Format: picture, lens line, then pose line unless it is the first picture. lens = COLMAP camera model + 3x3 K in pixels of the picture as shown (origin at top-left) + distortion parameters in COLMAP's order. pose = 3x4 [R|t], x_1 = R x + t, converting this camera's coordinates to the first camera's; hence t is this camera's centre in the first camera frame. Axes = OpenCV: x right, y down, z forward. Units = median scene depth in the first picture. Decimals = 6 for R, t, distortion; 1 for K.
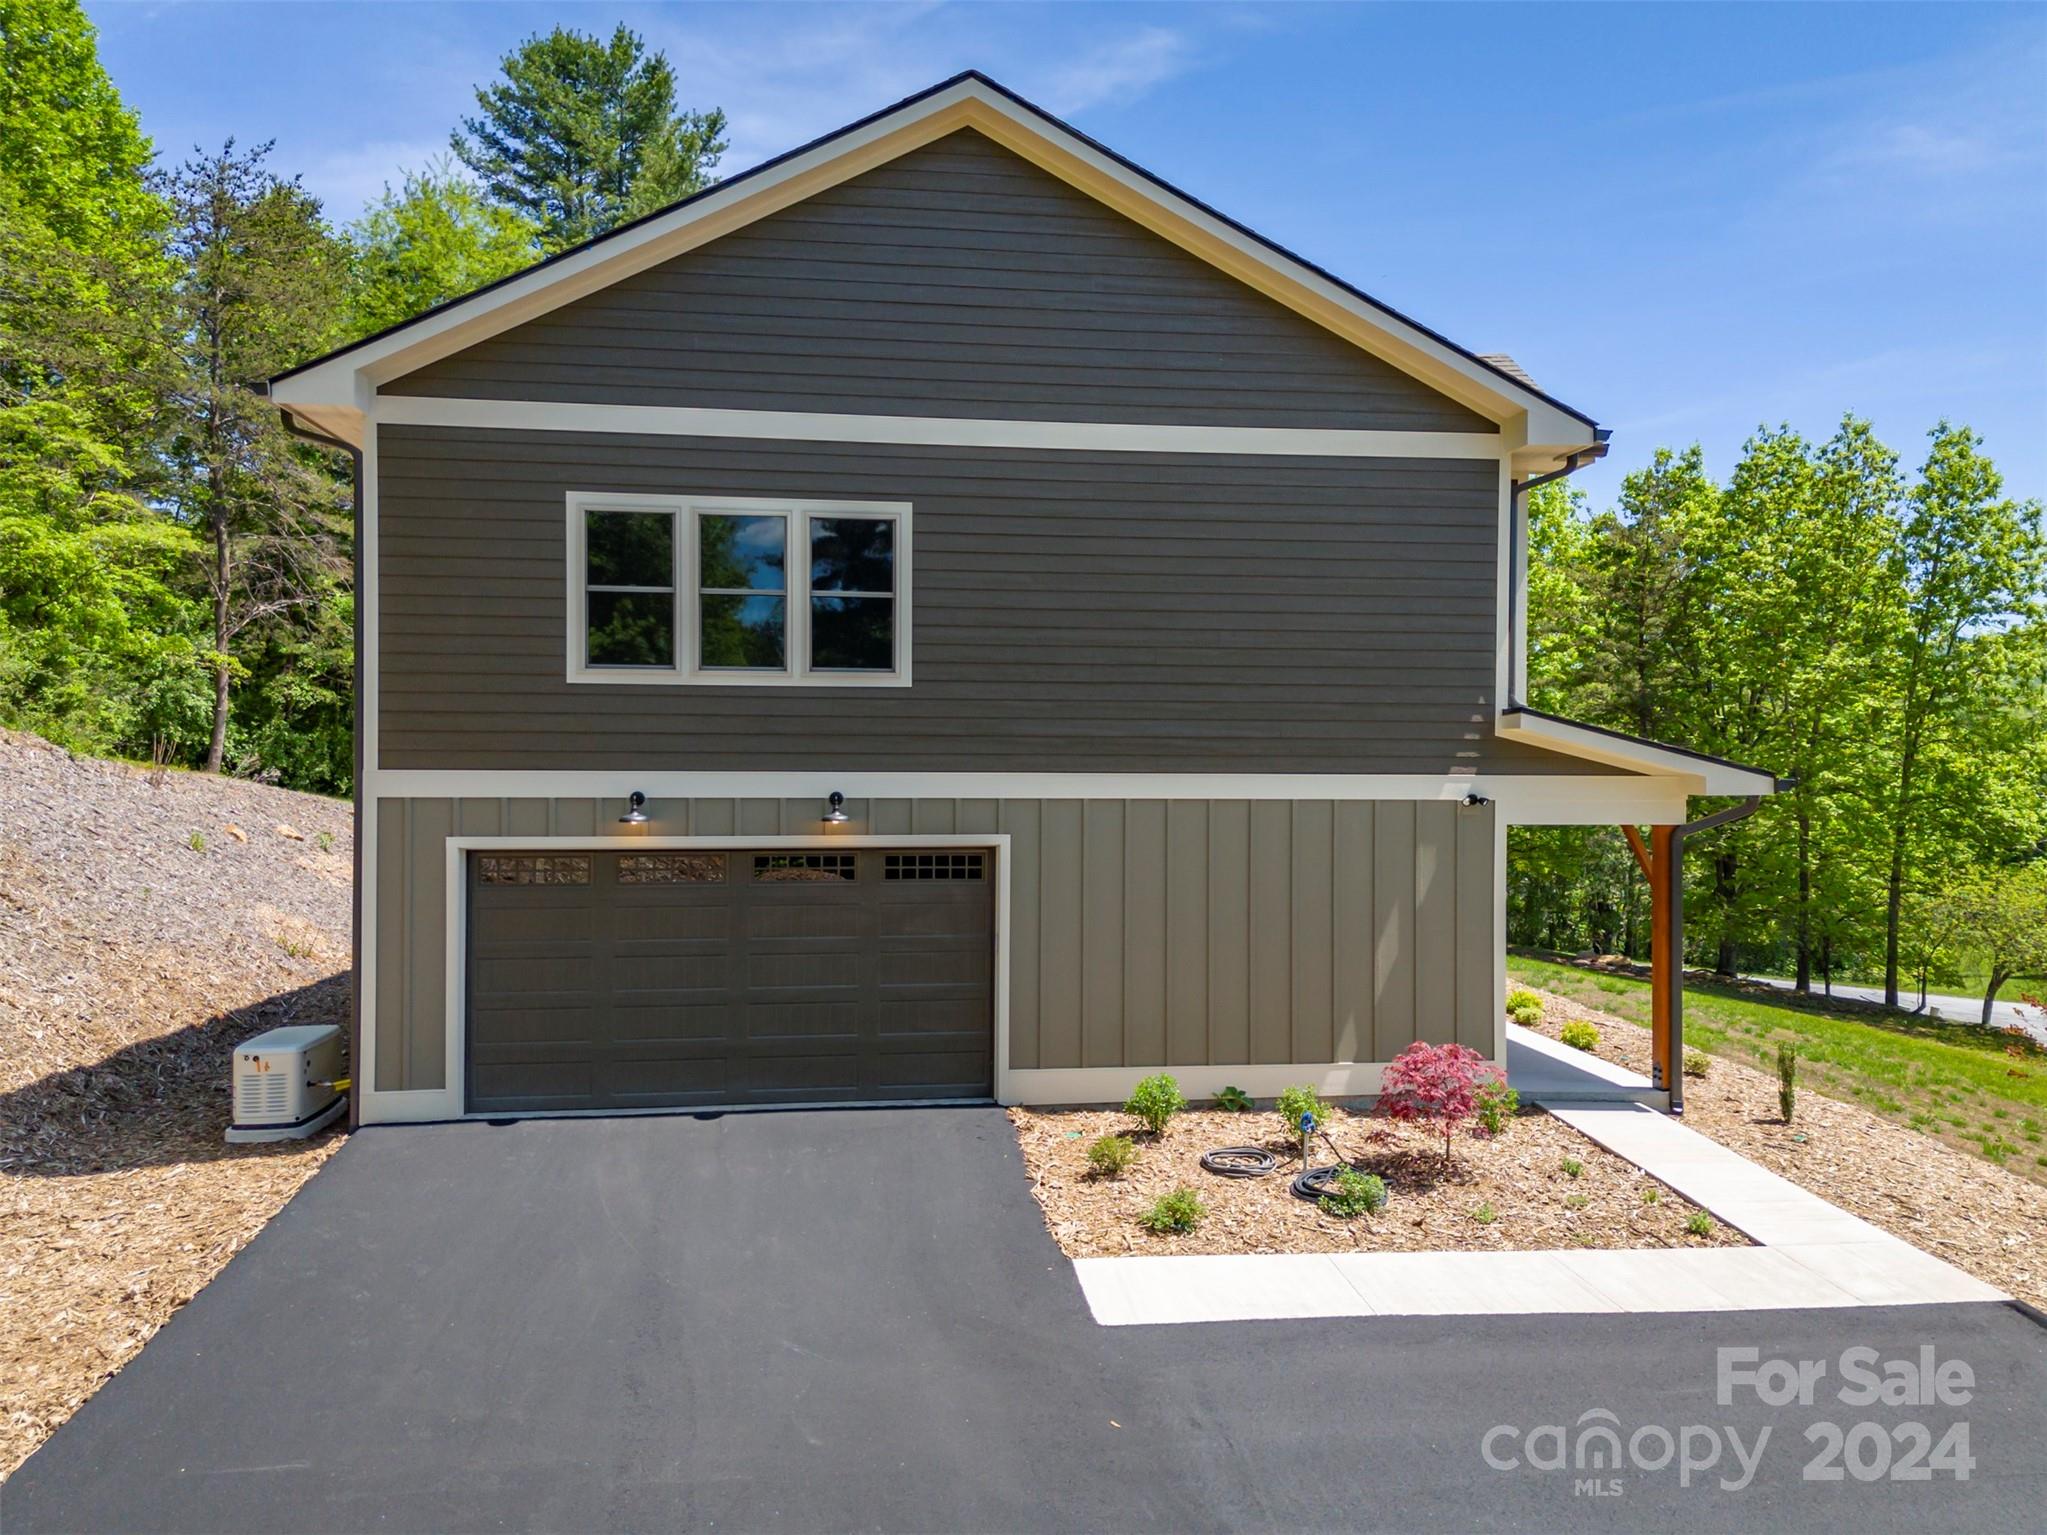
lens RADIAL K [[1526.6, 0, 1023.5], [0, 1526.6, 767.5], [0, 0, 1]] dist [0.082217, -0.001278]
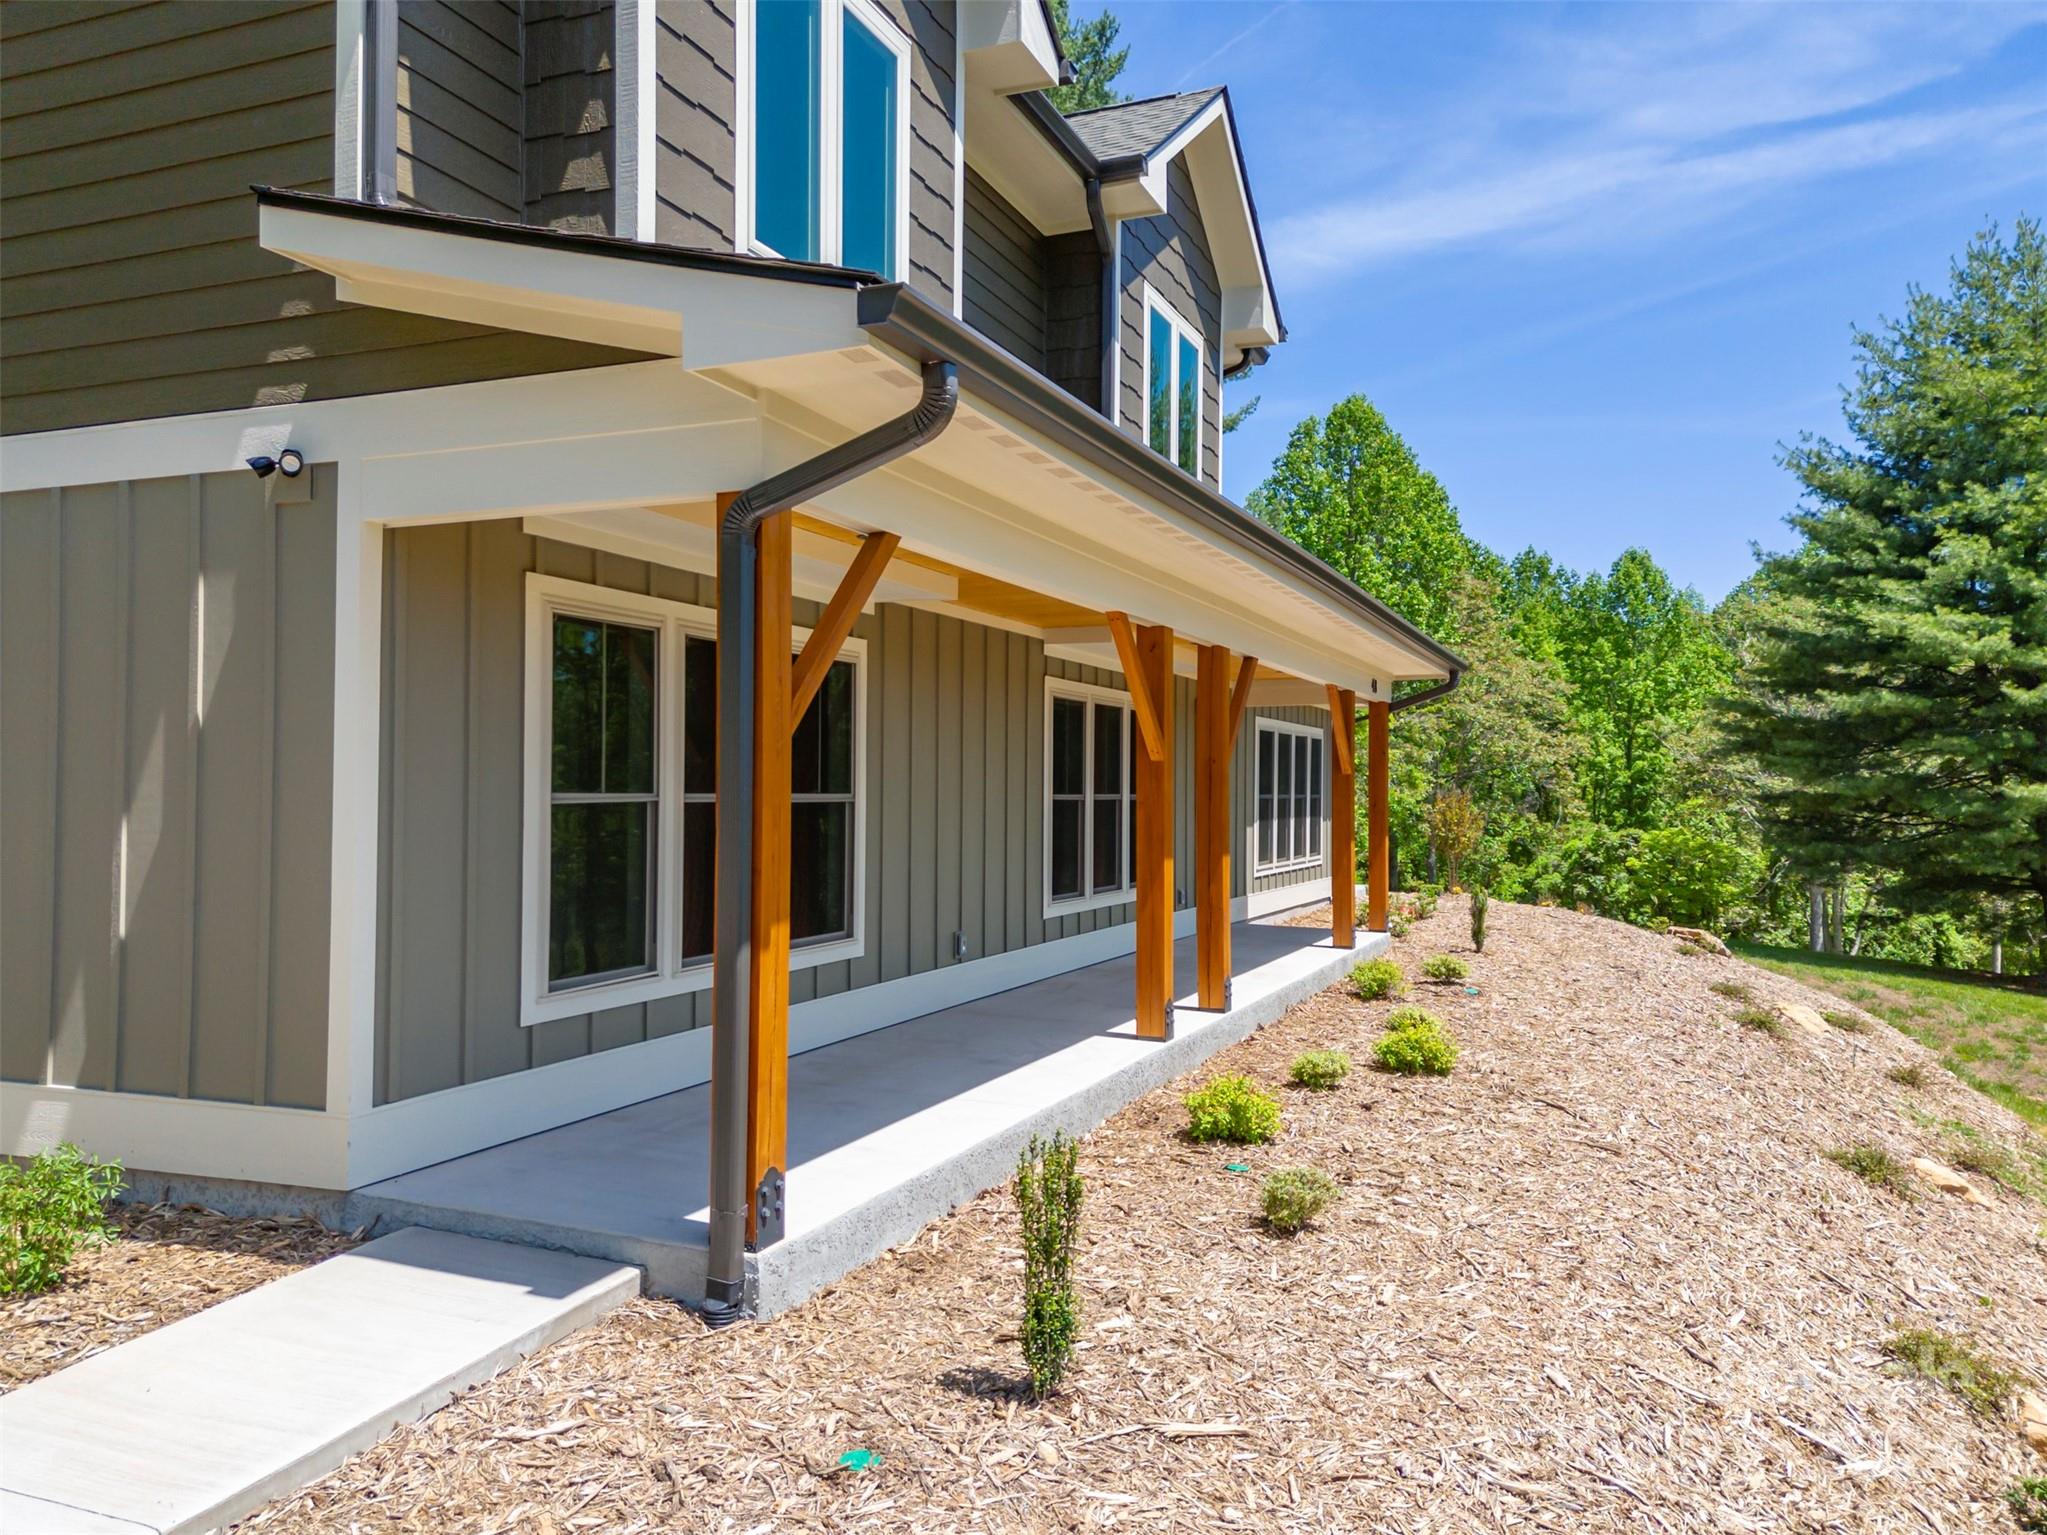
lens RADIAL K [[1479.5, 0, 1023.5], [0, 1479.5, 767.5], [0, 0, 1]] dist [0.062035, -0.000464]
pose [[0.867958, -0.008118, -0.496572, 0.686360], [-0.005292, 0.999658, -0.025593, 0.115226], [0.496610, 0.024842, 0.867618, 0.789727]]
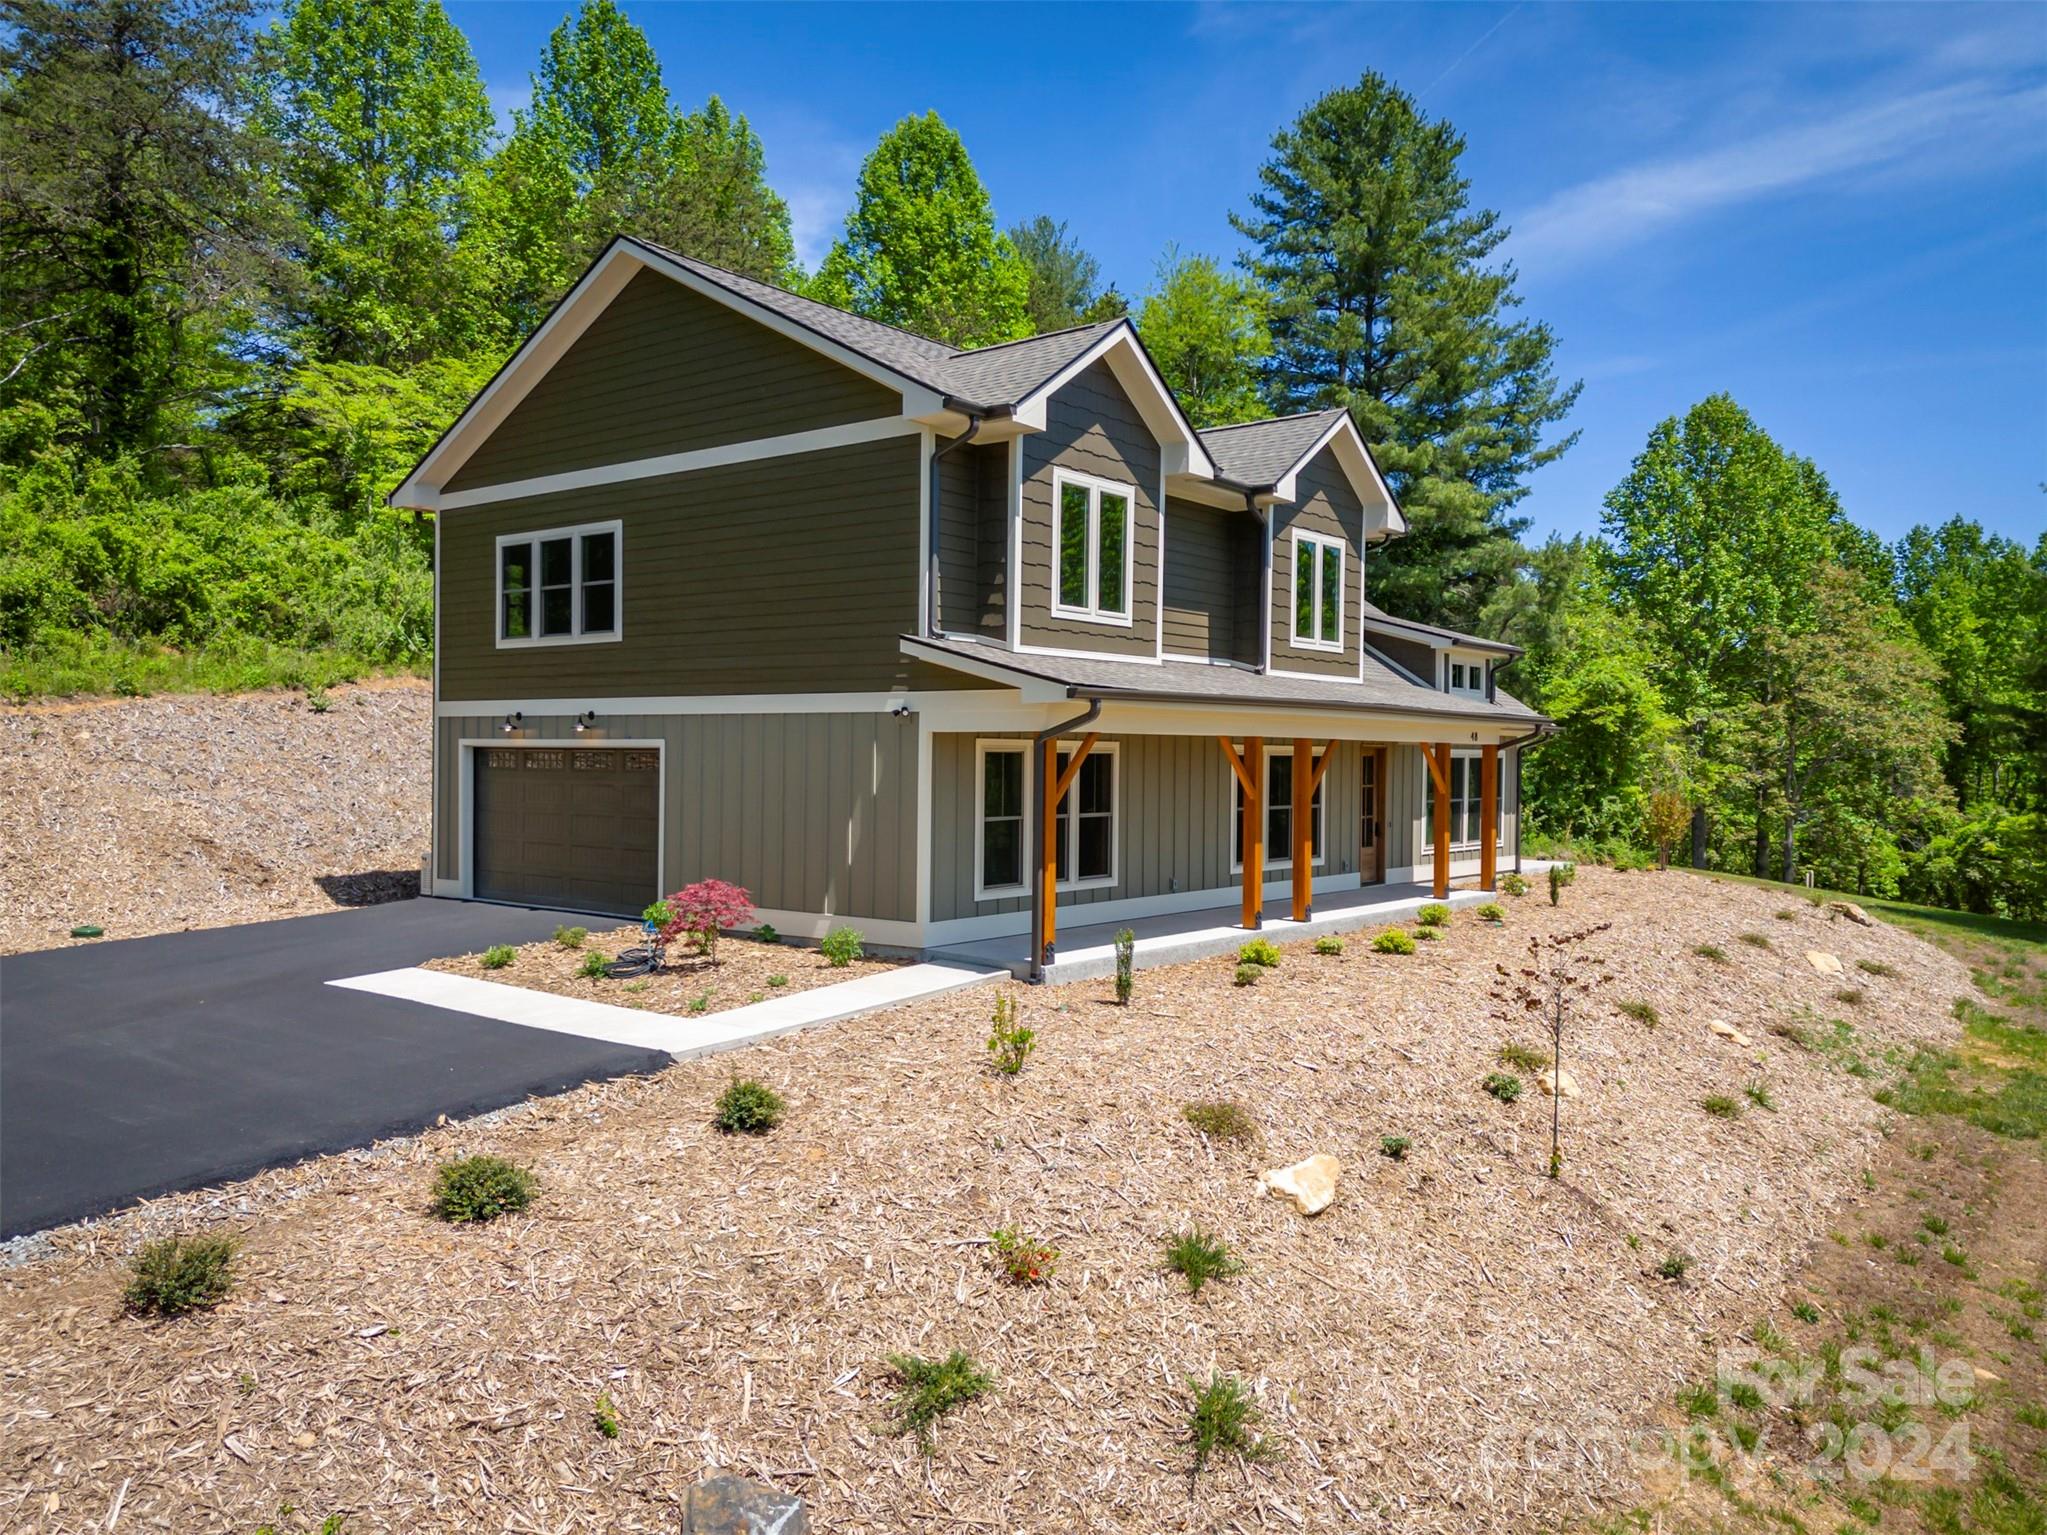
lens RADIAL K [[1526.6, 0, 1023.5], [0, 1526.6, 767.5], [0, 0, 1]] dist [0.082217, -0.001278]
pose [[0.697170, 0.008912, -0.716850, 1.297661], [-0.011299, 0.999935, 0.001443, 0.065919], [0.716817, 0.007094, 0.697226, 0.223254]]
